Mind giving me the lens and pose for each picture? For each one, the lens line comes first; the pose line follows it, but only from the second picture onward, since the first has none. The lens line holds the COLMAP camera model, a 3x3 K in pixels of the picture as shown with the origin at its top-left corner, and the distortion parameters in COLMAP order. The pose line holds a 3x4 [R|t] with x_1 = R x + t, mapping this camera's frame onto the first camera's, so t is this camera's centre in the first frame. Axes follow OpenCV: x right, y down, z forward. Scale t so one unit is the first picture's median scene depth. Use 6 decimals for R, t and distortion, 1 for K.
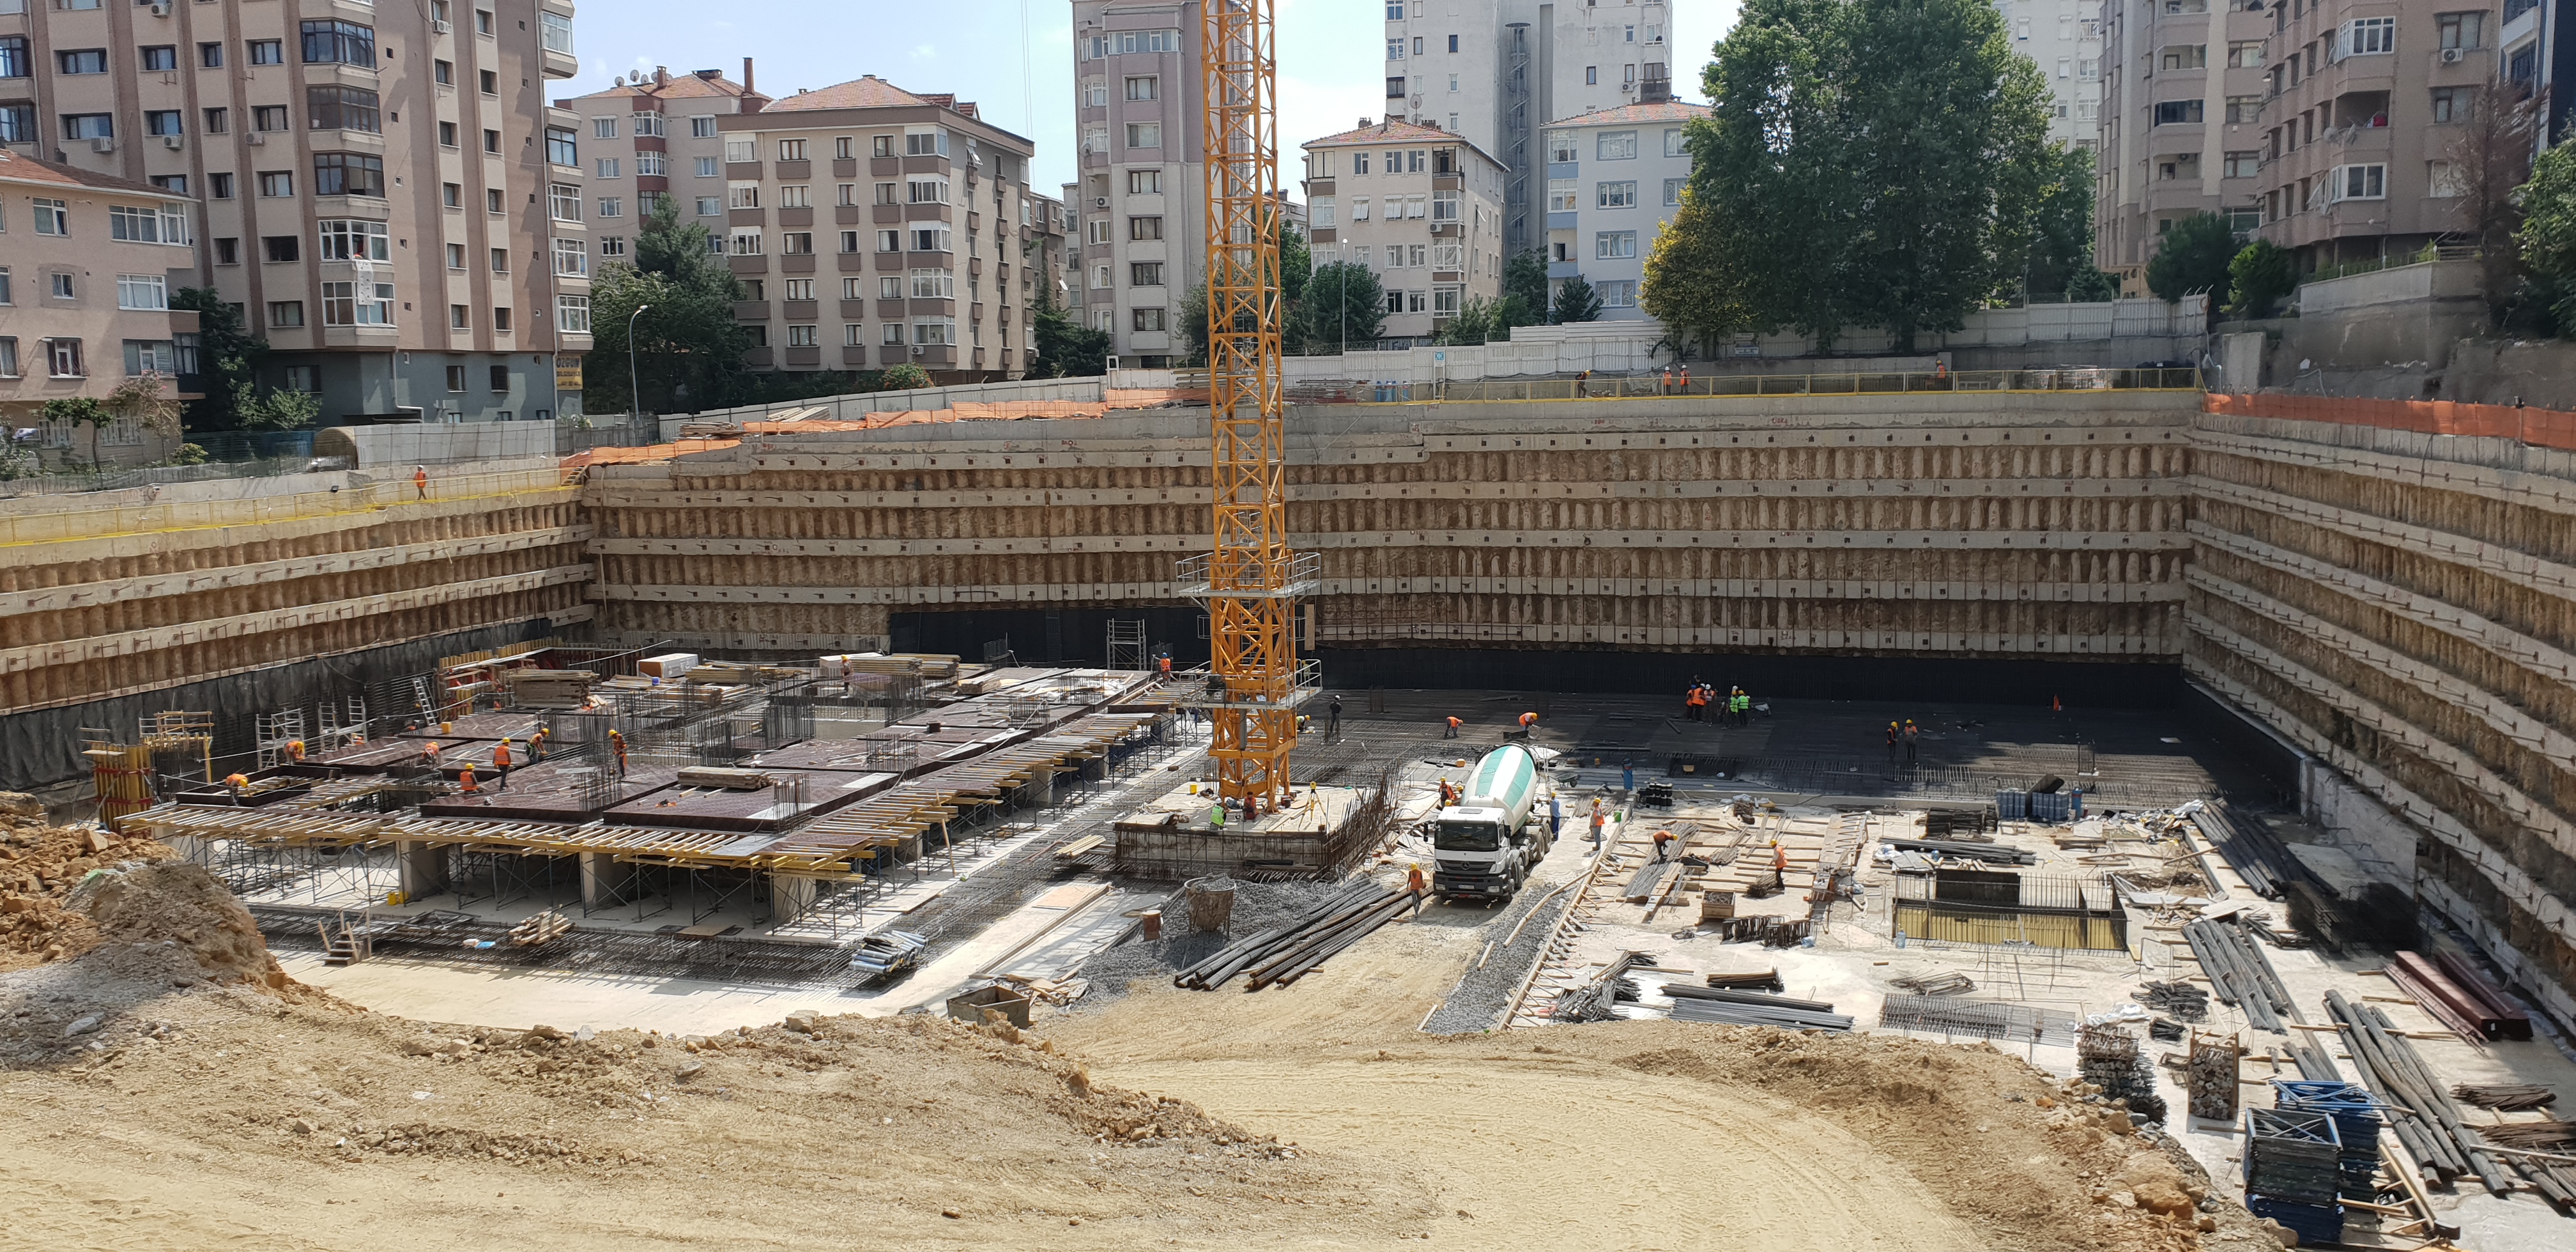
lens RADIAL K [[1834.5, 0, 1288.0], [0, 1834.5, 626.0], [0, 0, 1]] dist [-0.004094, -0.081003]
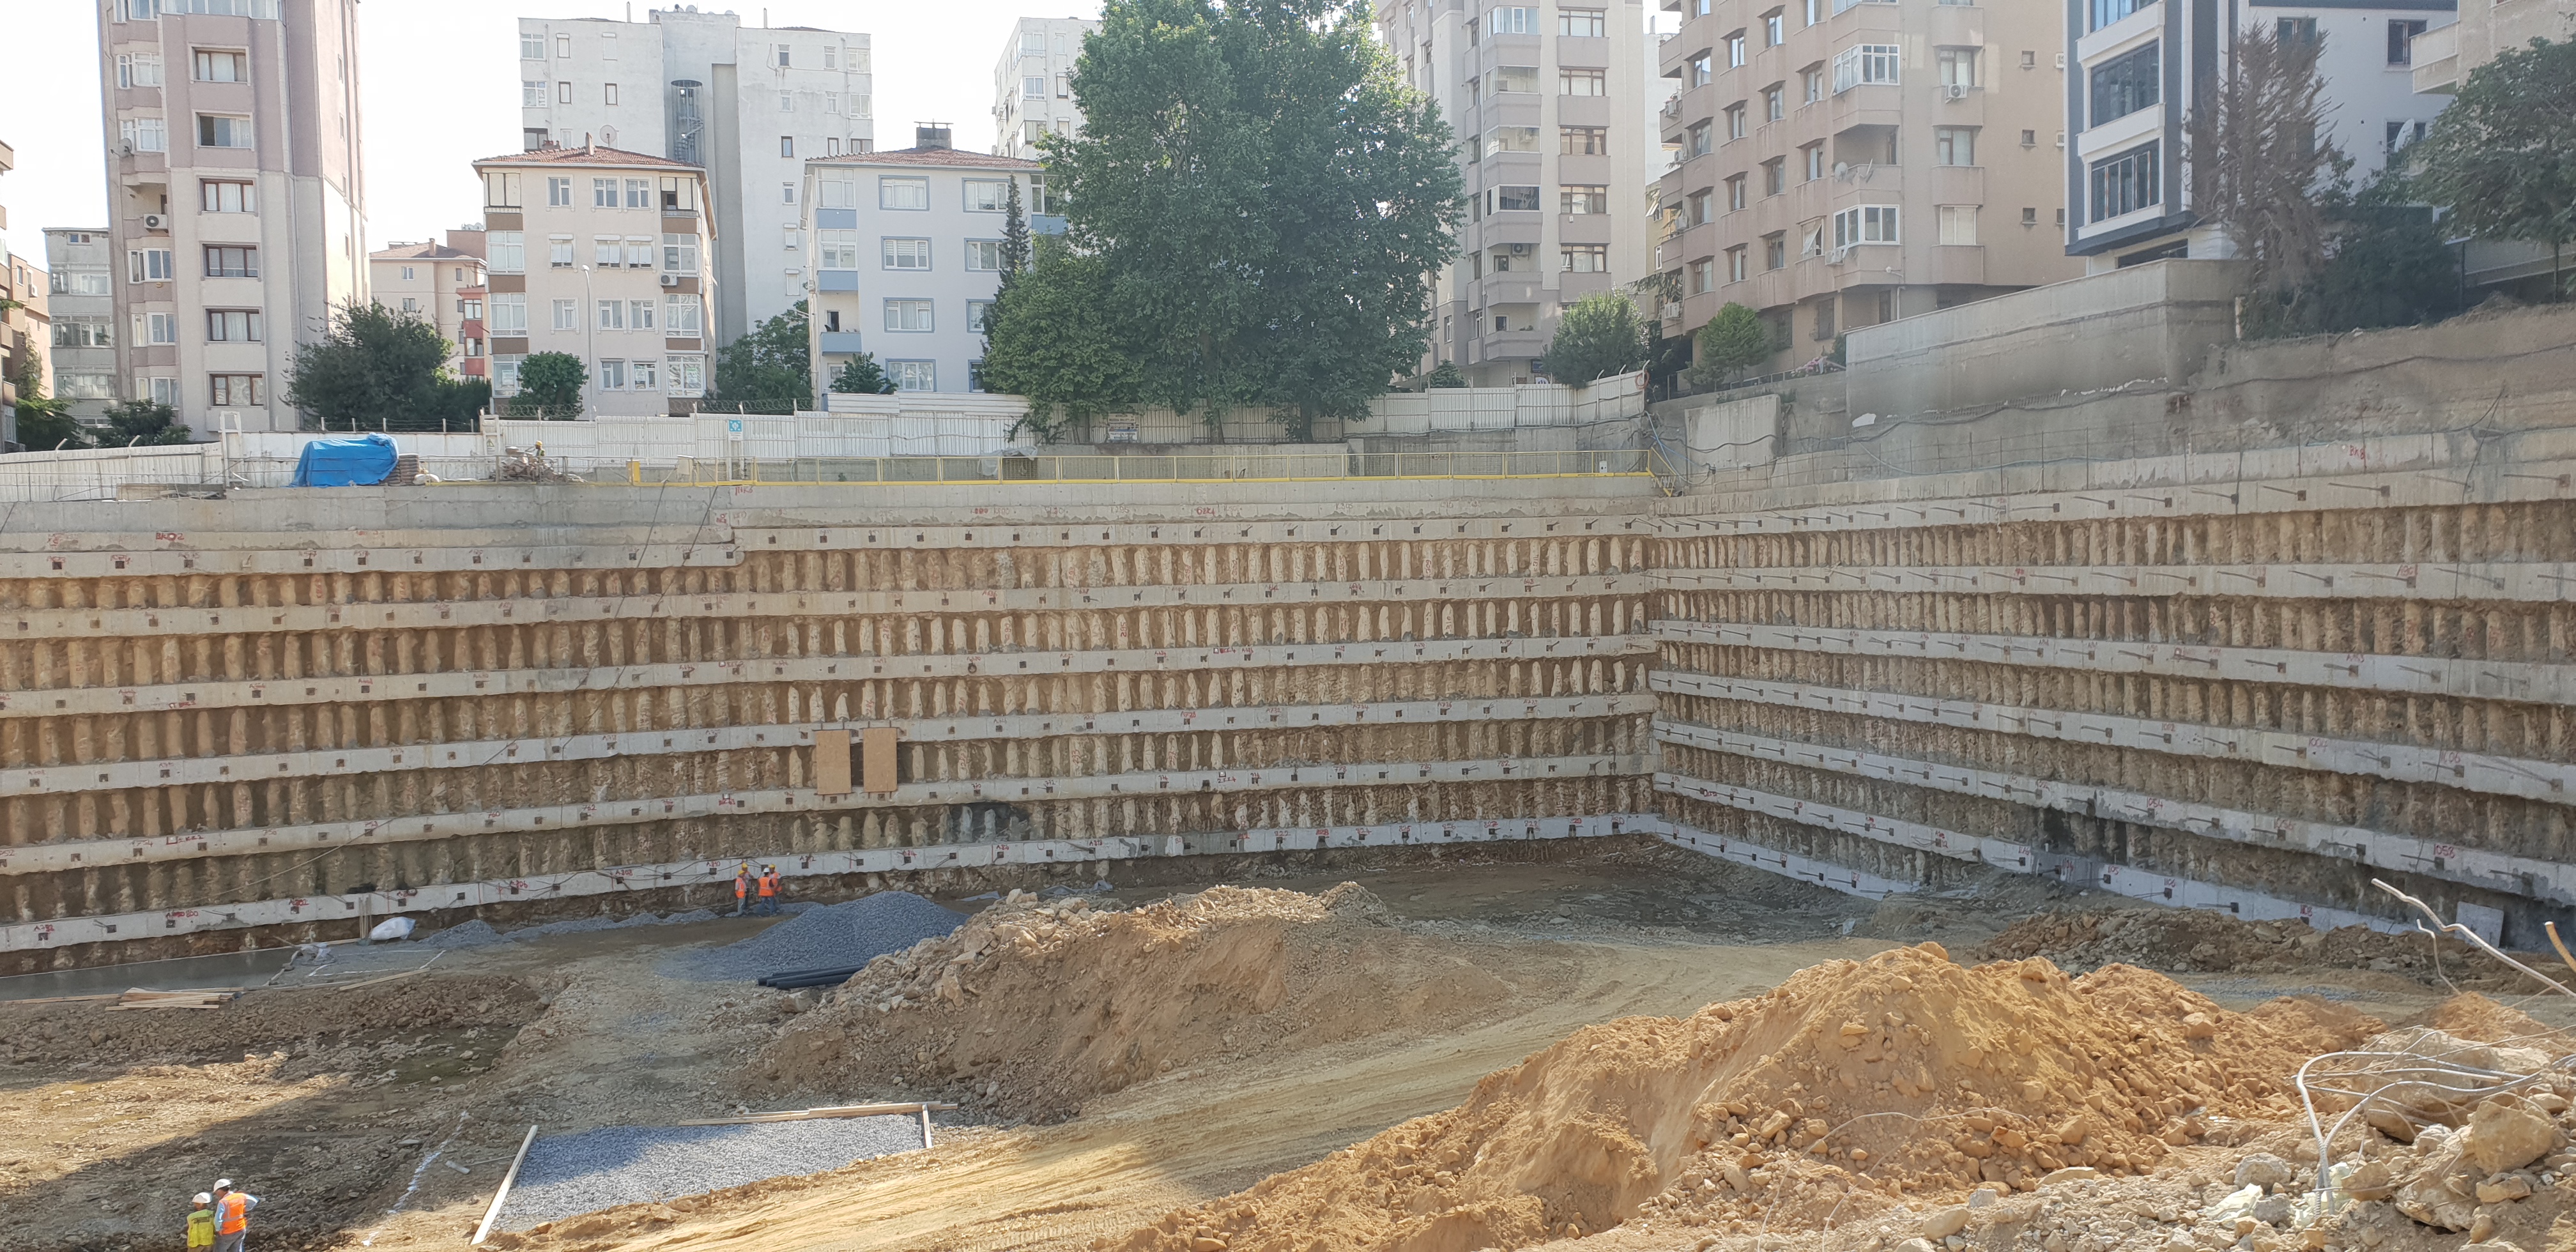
lens RADIAL K [[1834.5, 0, 1288.0], [0, 1834.5, 626.0], [0, 0, 1]] dist [-0.004094, -0.081003]
pose [[0.866035, -0.013988, 0.499787, -0.100030], [0.061560, 0.994986, -0.078824, 0.004125], [-0.496179, 0.099031, 0.862554, 0.281967]]
